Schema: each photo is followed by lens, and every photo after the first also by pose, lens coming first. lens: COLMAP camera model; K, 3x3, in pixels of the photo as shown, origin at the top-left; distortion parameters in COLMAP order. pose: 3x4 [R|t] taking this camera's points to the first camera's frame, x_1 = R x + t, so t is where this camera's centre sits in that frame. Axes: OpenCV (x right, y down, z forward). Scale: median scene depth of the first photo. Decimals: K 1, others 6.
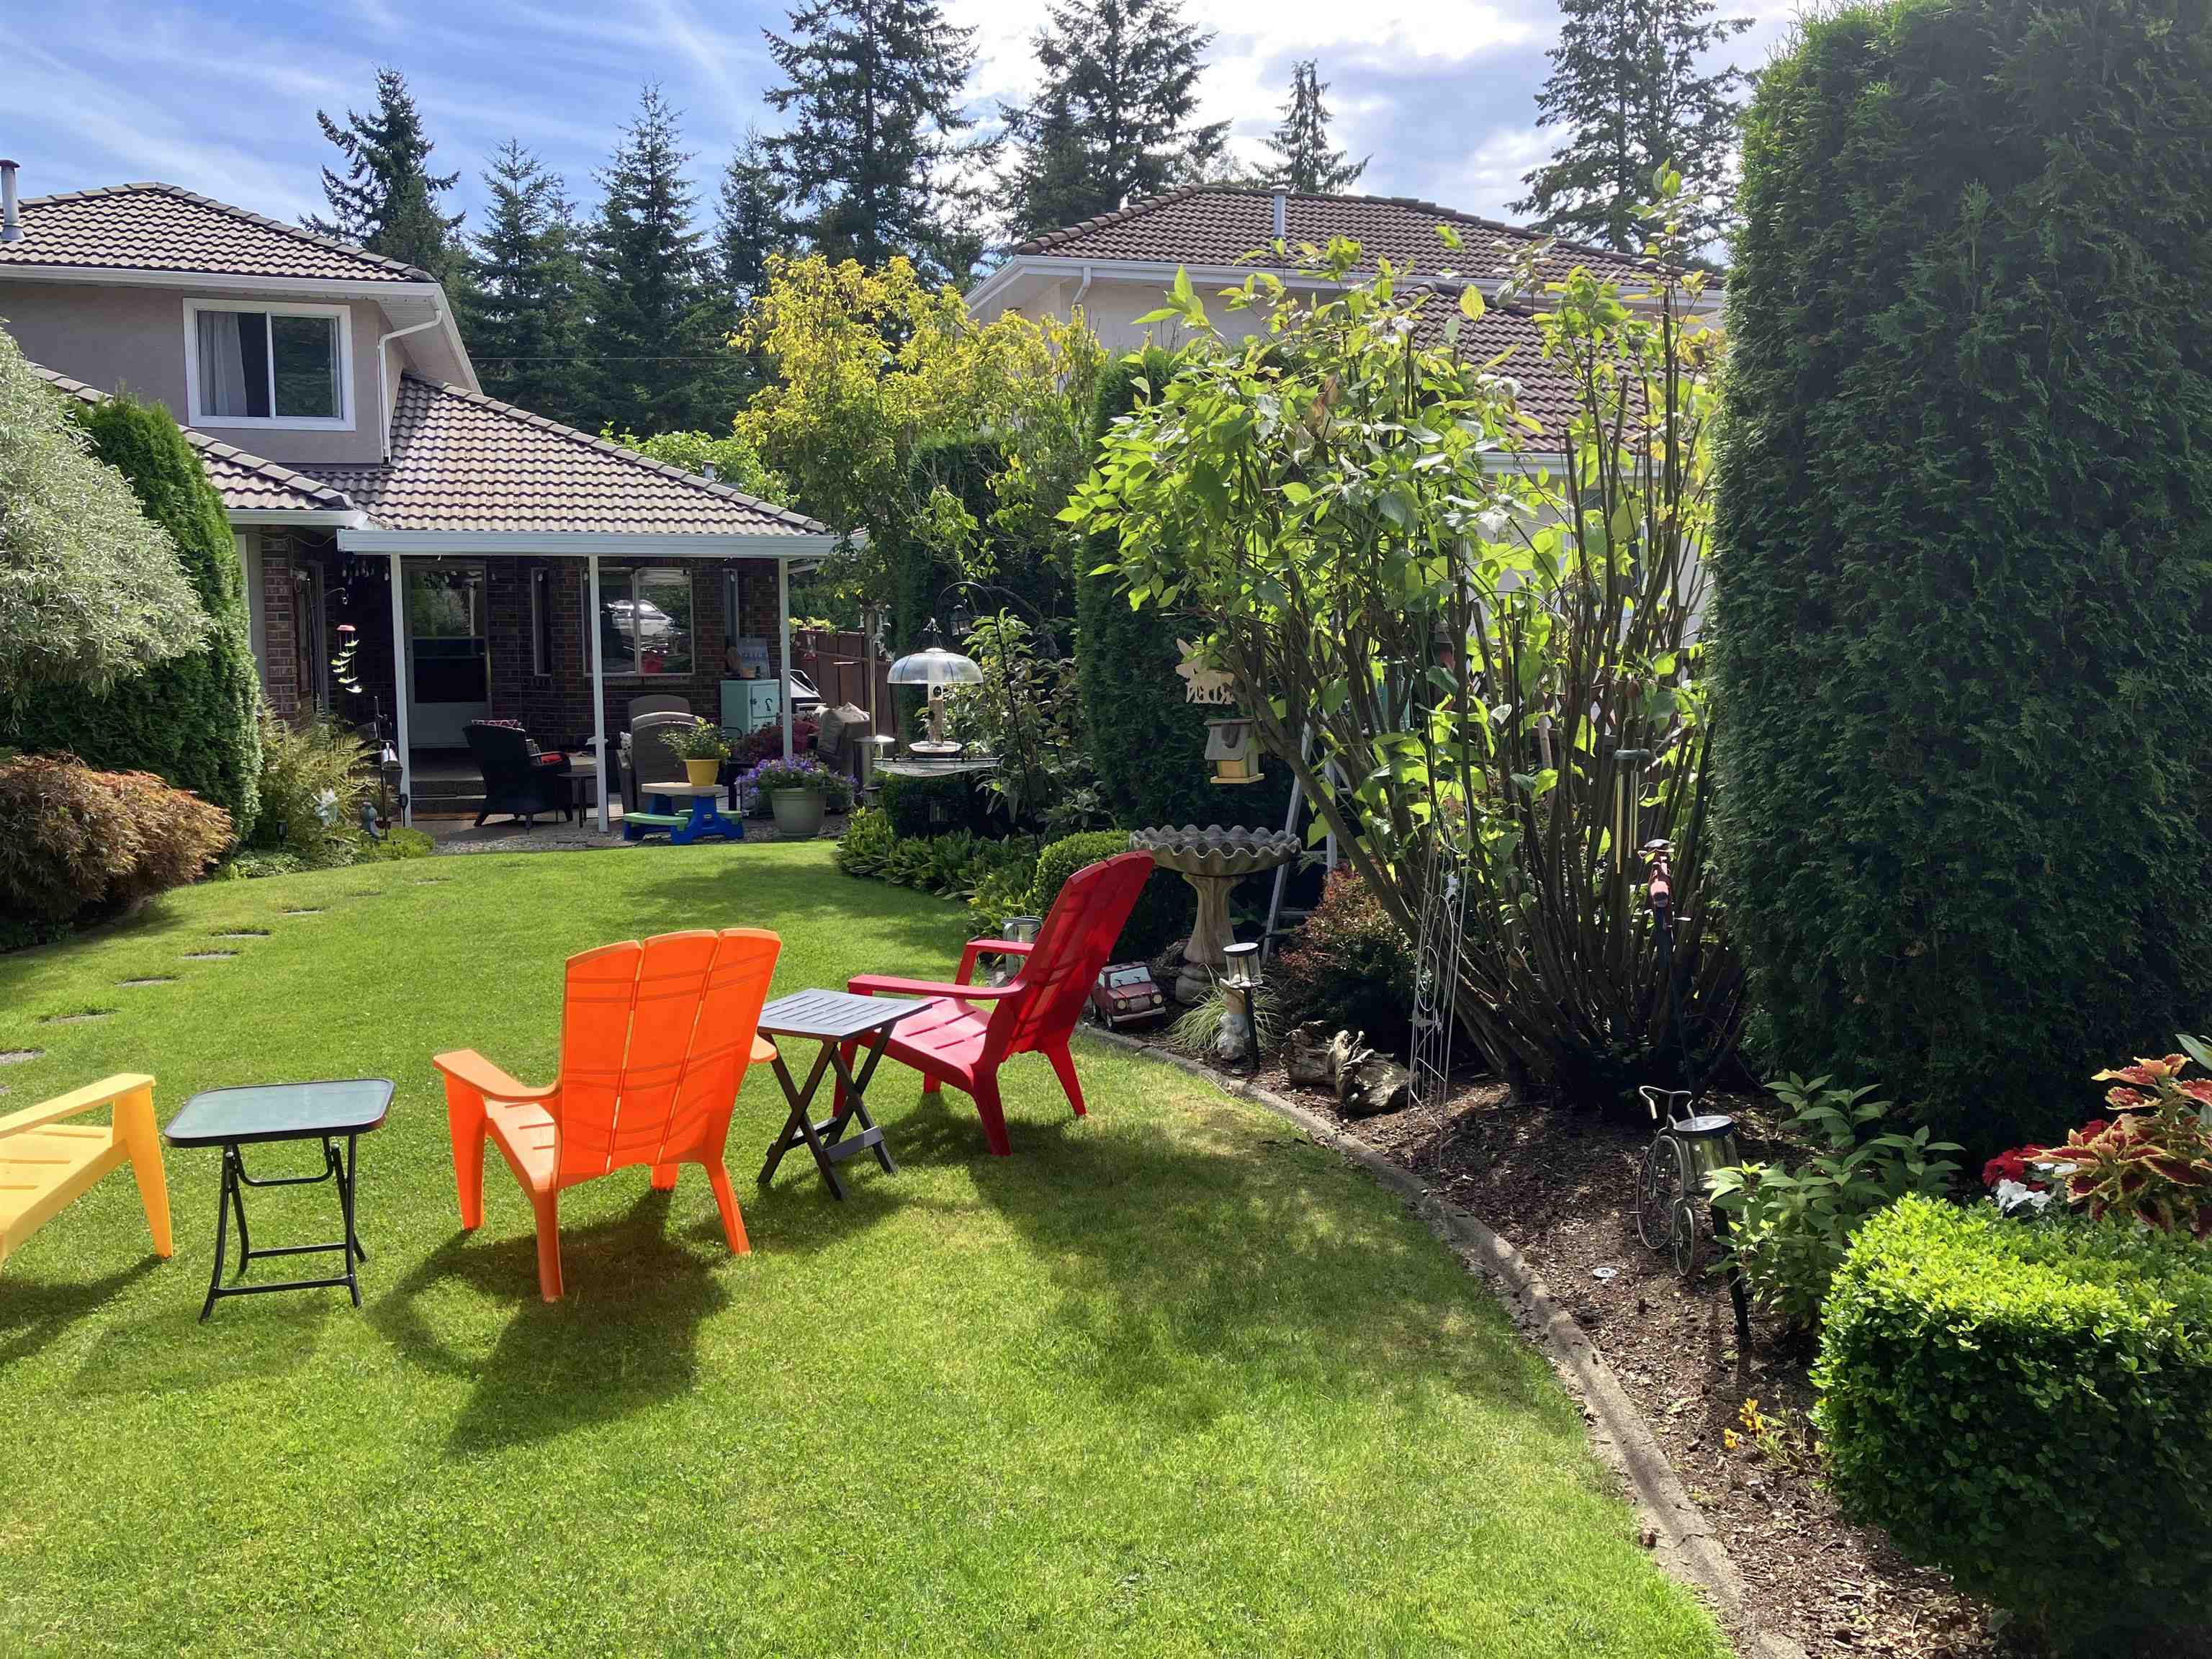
lens RADIAL K [[1801.6, 0, 1081.8], [0, 1801.6, 820.7], [0, 0, 1]] dist [-0.002382, 0.012528]
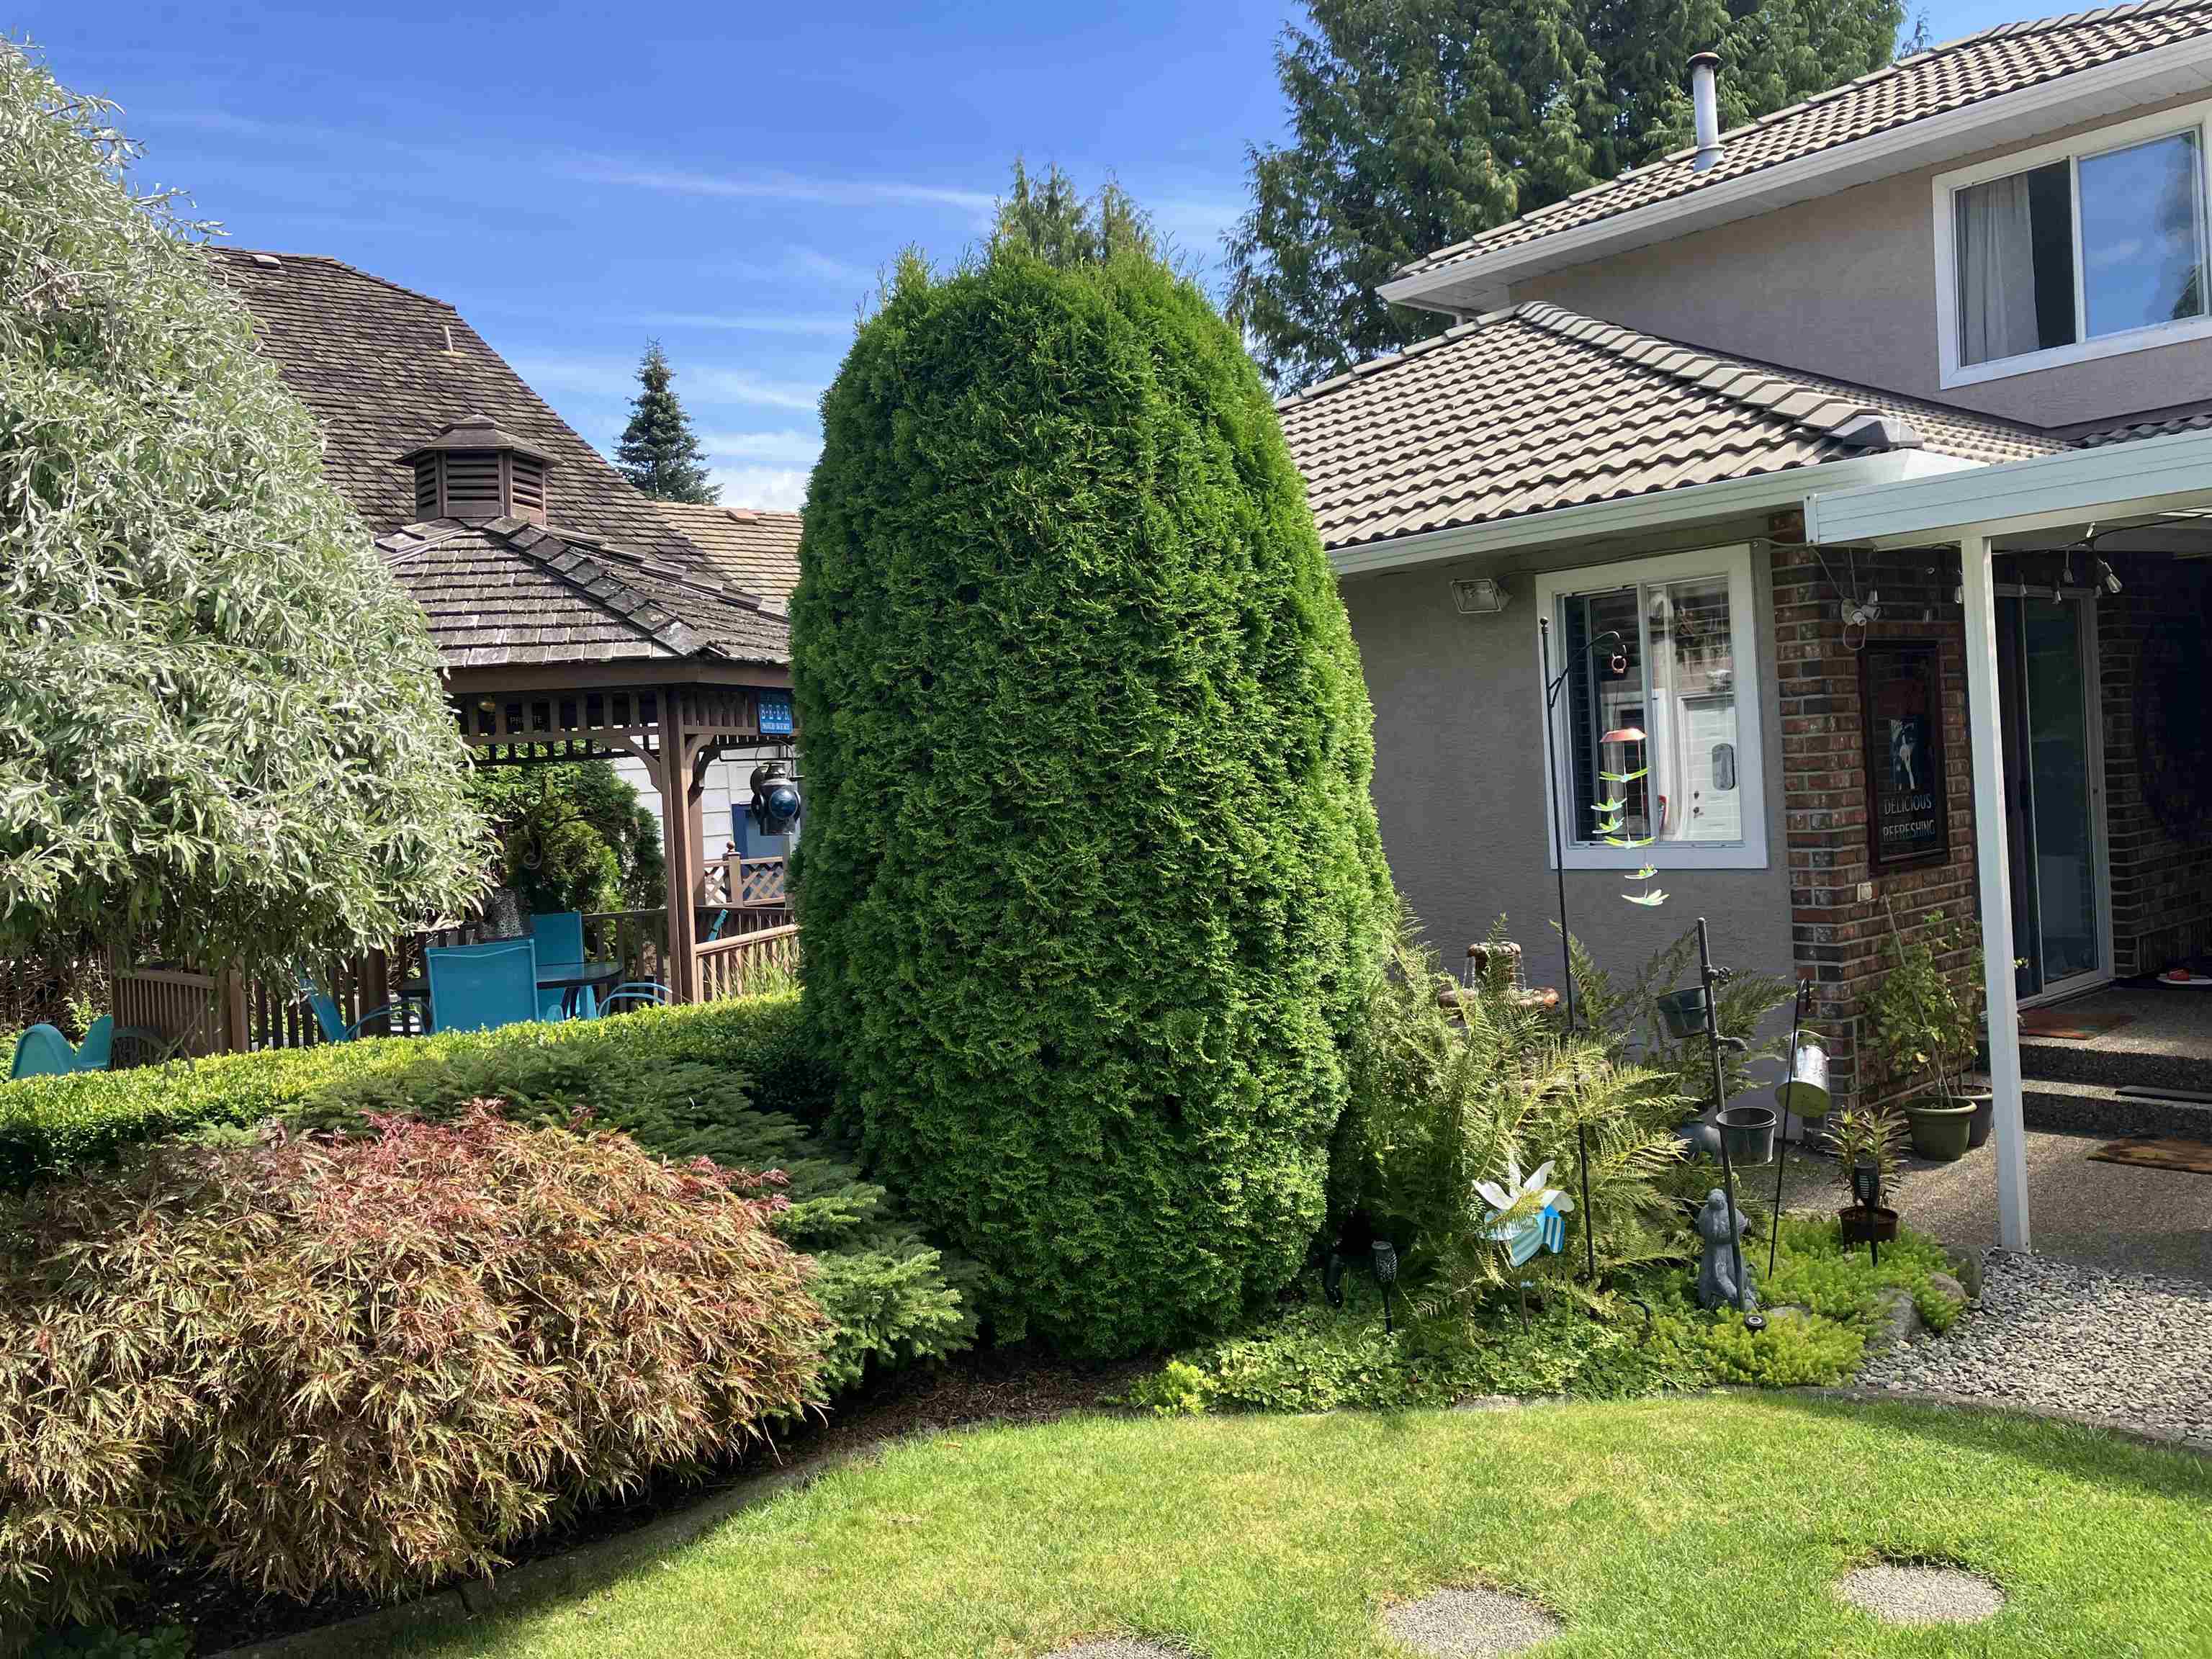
lens RADIAL K [[1801.6, 0, 1081.8], [0, 1801.6, 820.7], [0, 0, 1]] dist [-0.002382, 0.012528]
pose [[0.438820, 0.001846, -0.898573, -0.085954], [-0.044125, 0.998836, -0.019496, -0.052673], [0.897491, 0.048204, 0.438391, 0.496774]]
